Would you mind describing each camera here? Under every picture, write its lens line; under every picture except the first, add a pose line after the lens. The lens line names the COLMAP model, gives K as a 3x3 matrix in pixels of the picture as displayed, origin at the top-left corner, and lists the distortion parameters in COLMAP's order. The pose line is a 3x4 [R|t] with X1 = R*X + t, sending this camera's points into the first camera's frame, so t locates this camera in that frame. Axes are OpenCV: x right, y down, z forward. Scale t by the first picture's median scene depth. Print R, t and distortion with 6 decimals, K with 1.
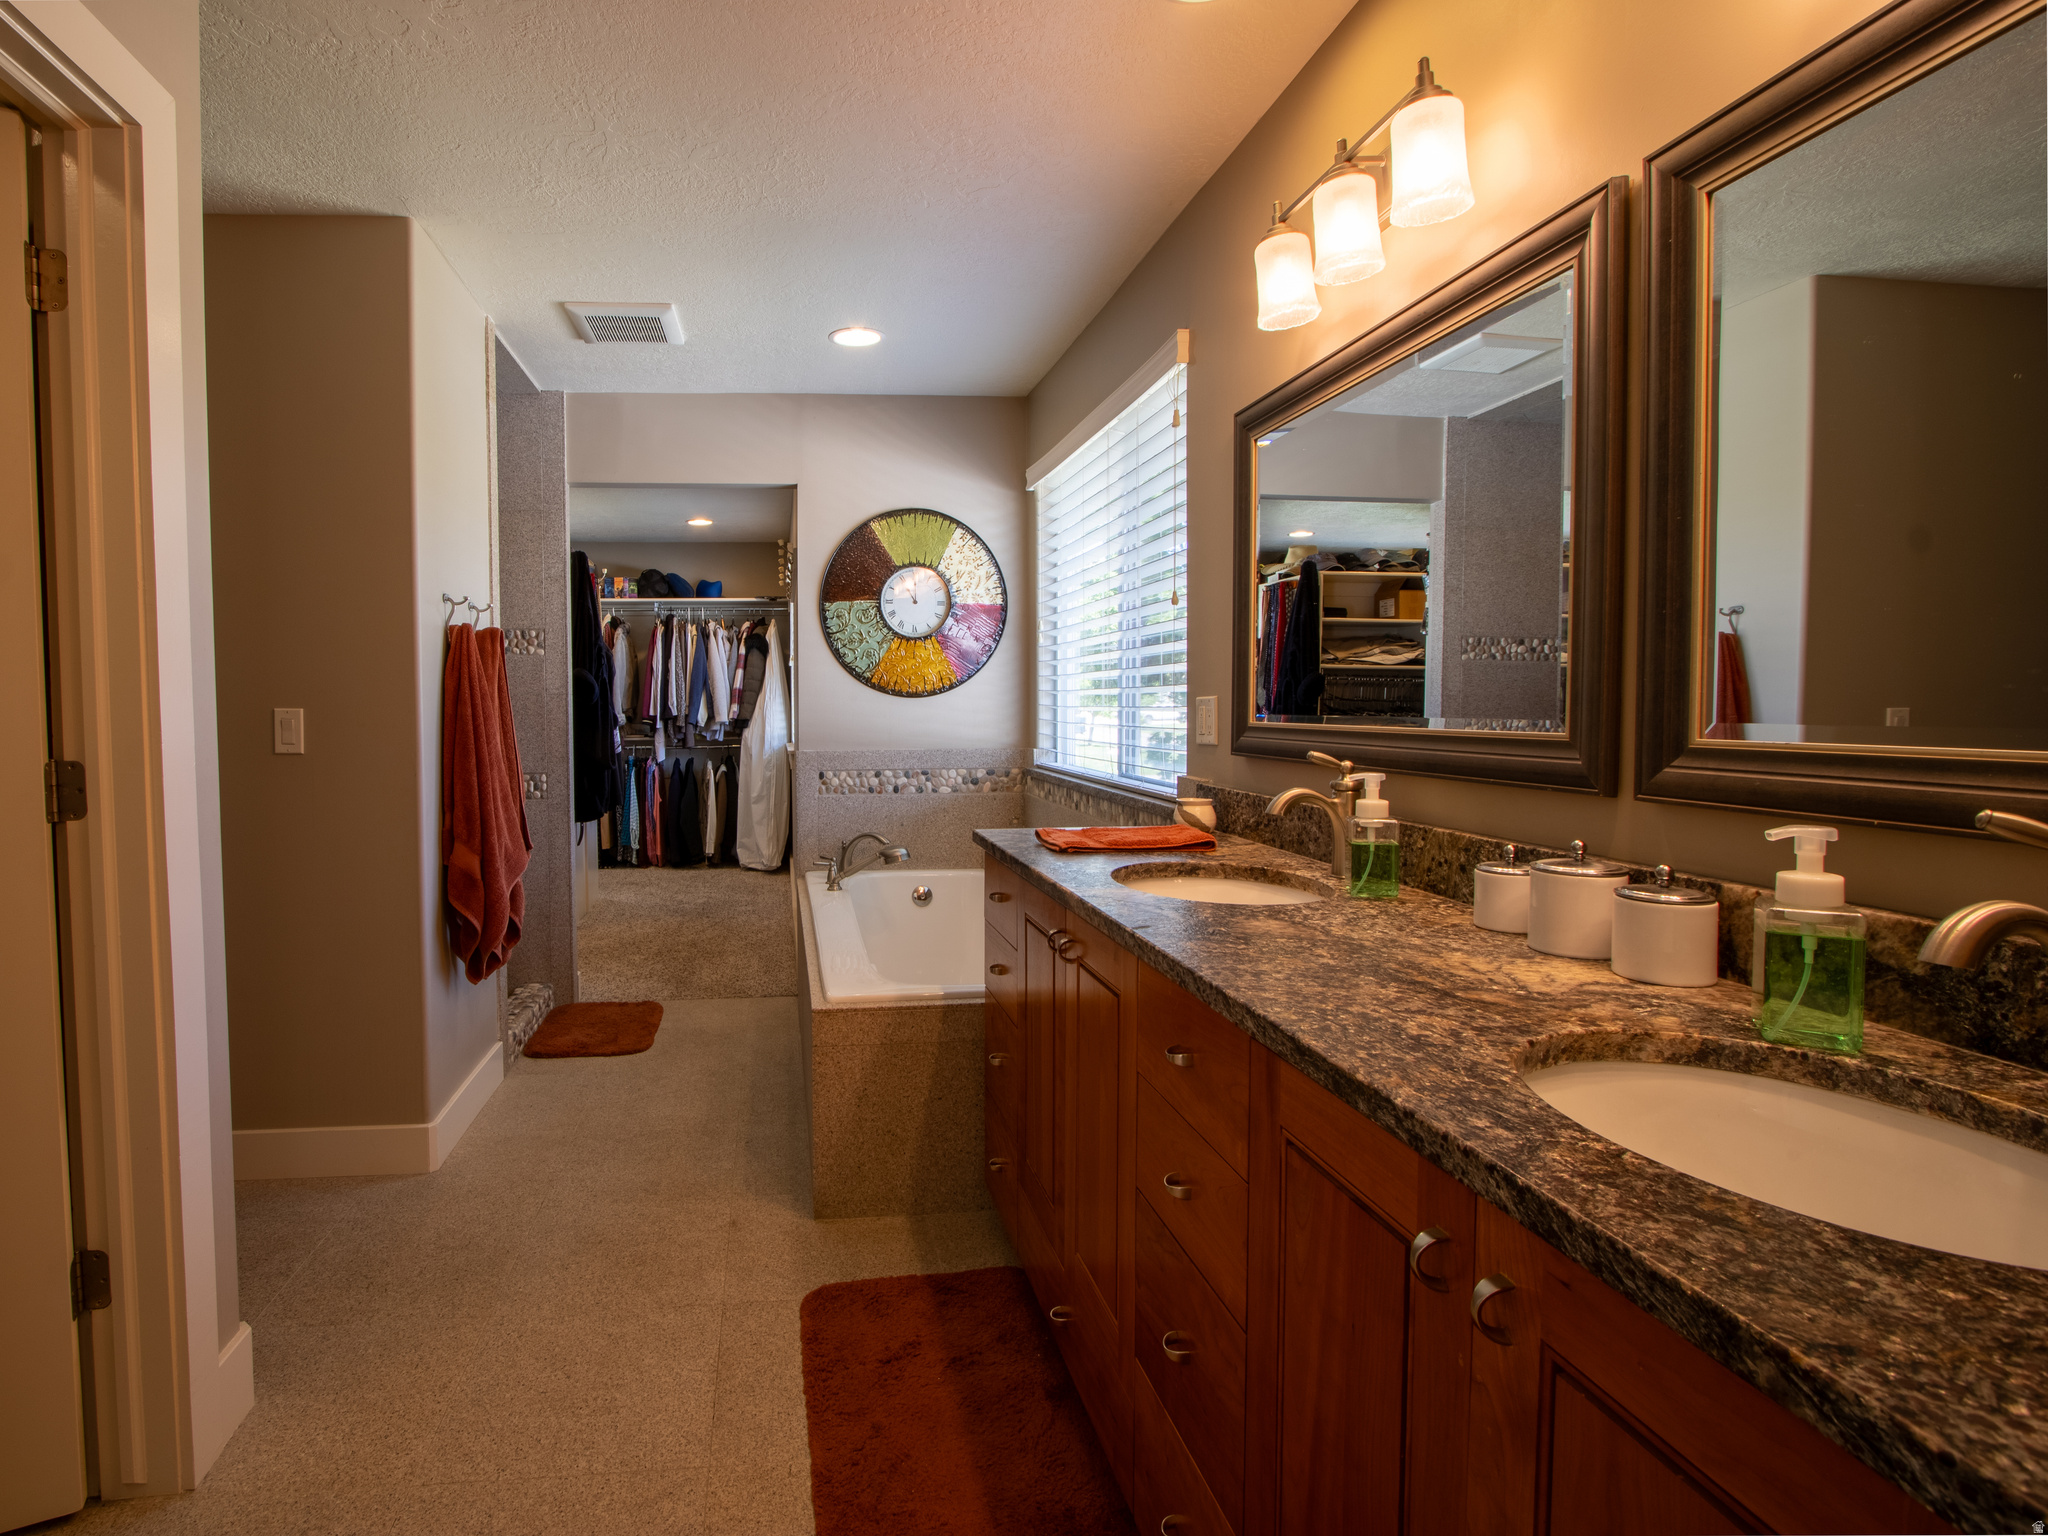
lens RADIAL K [[1286.4, 0, 1024.0], [0, 1286.4, 768.0], [0, 0, 1]] dist [-0.000635, -0.000217]
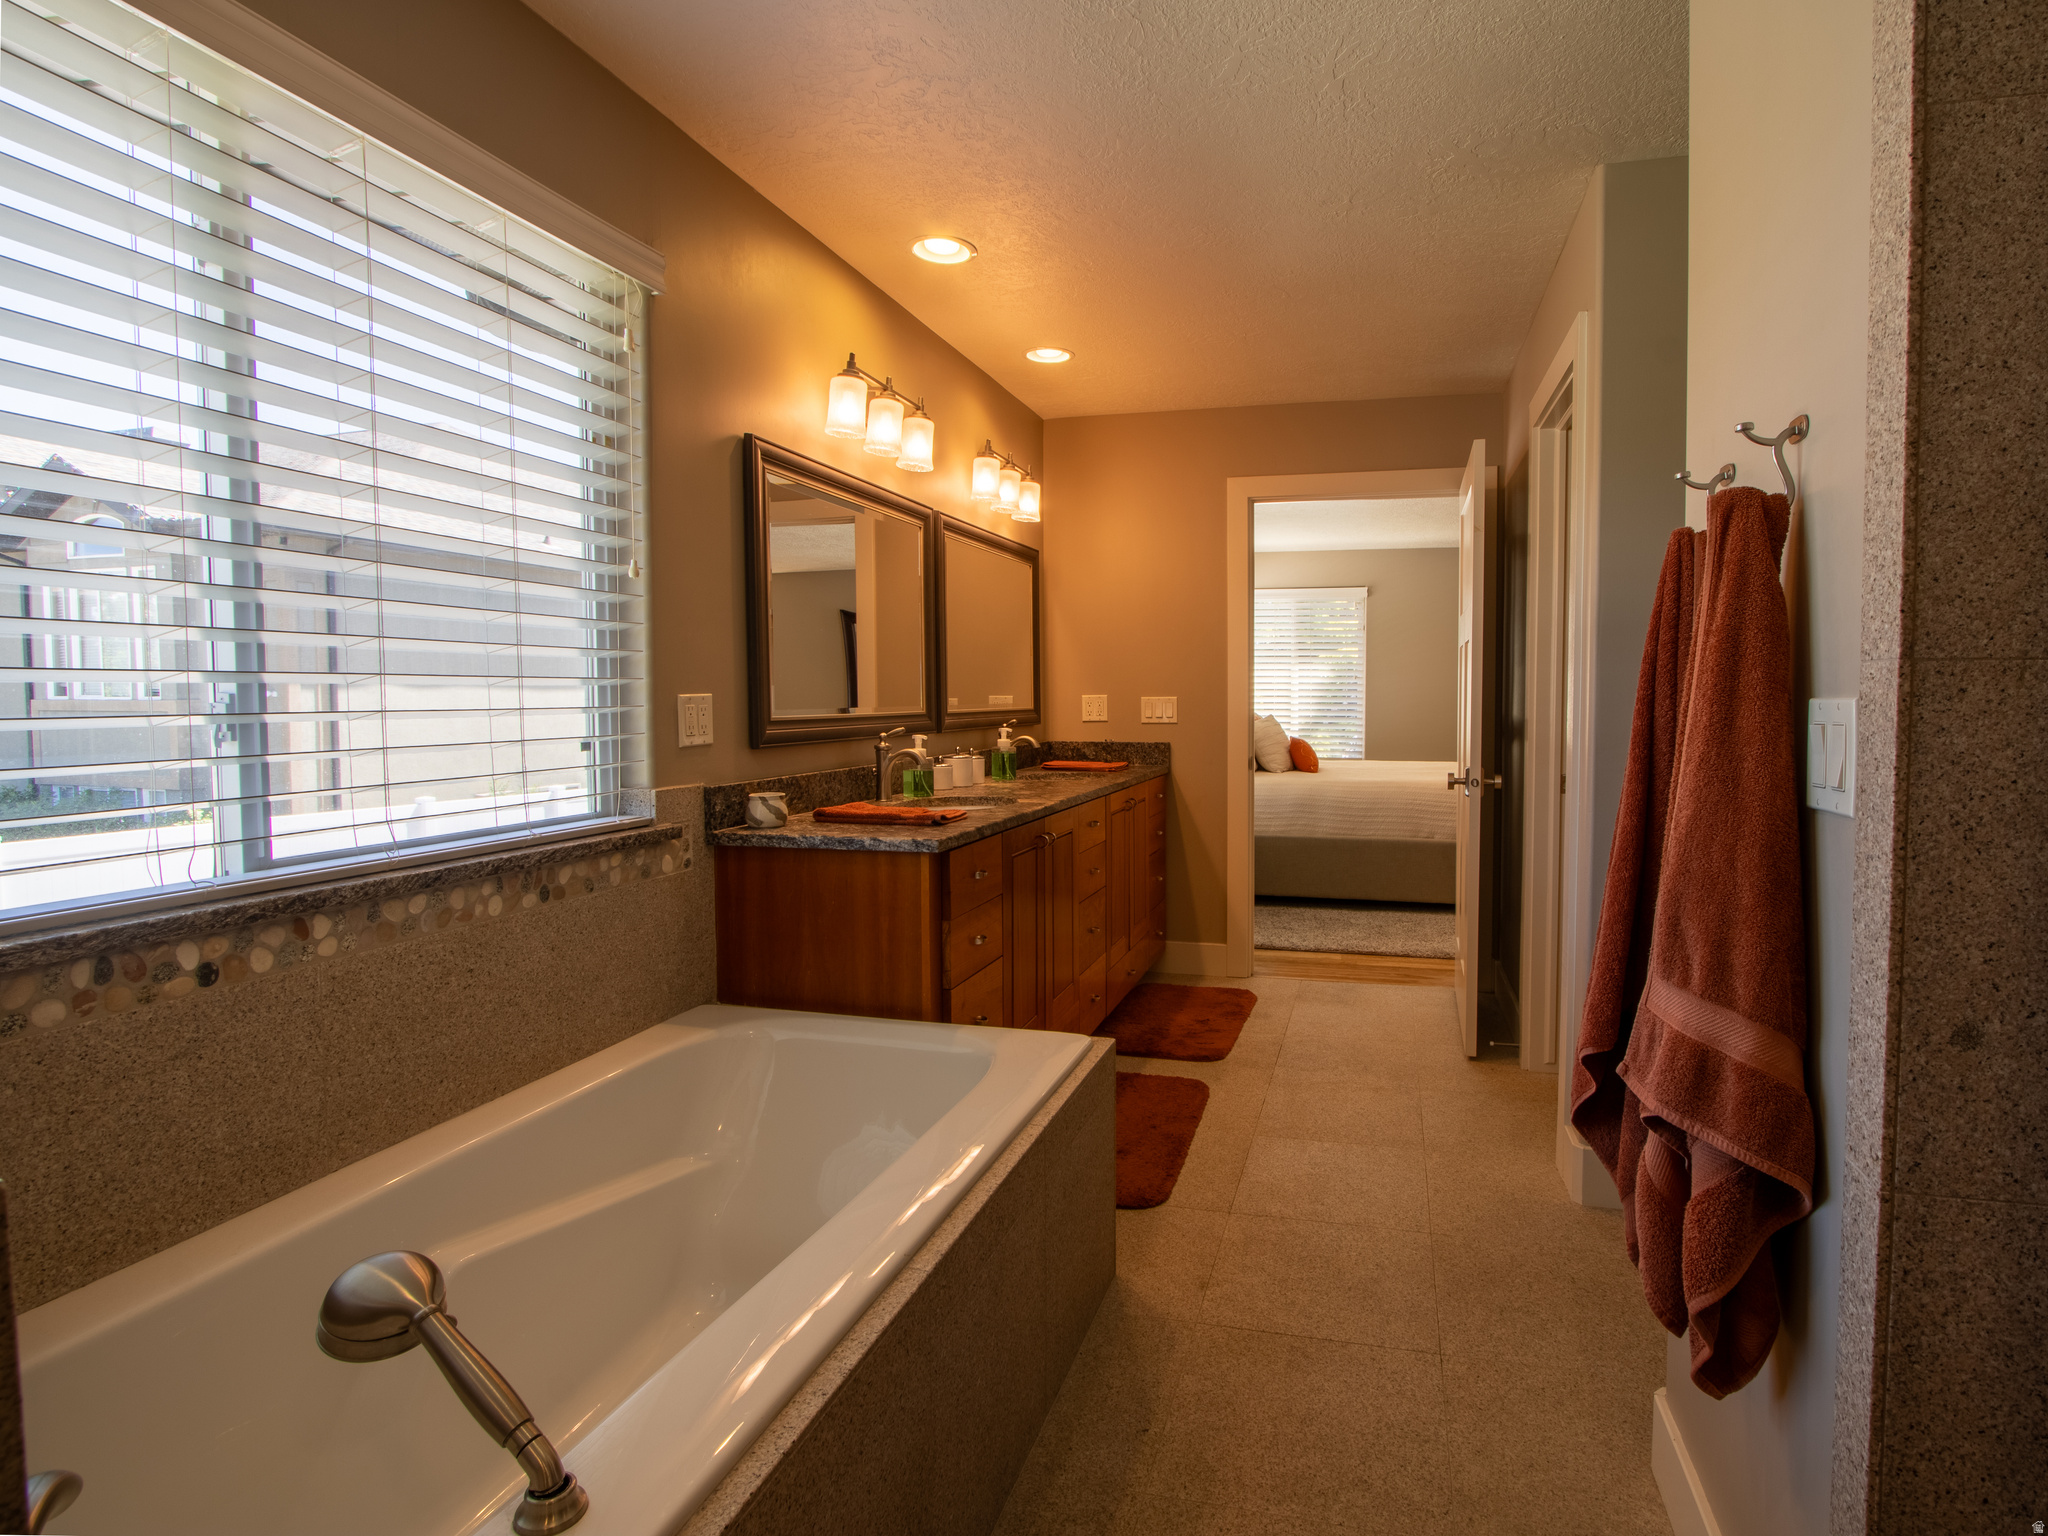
lens RADIAL K [[1286.4, 0, 1024.0], [0, 1286.4, 768.0], [0, 0, 1]] dist [-0.000635, -0.000217]
pose [[-0.894342, -0.014749, 0.447142, -0.618870], [0.031272, 0.994951, 0.095367, -0.105402], [-0.446290, 0.099273, -0.889365, 2.210406]]
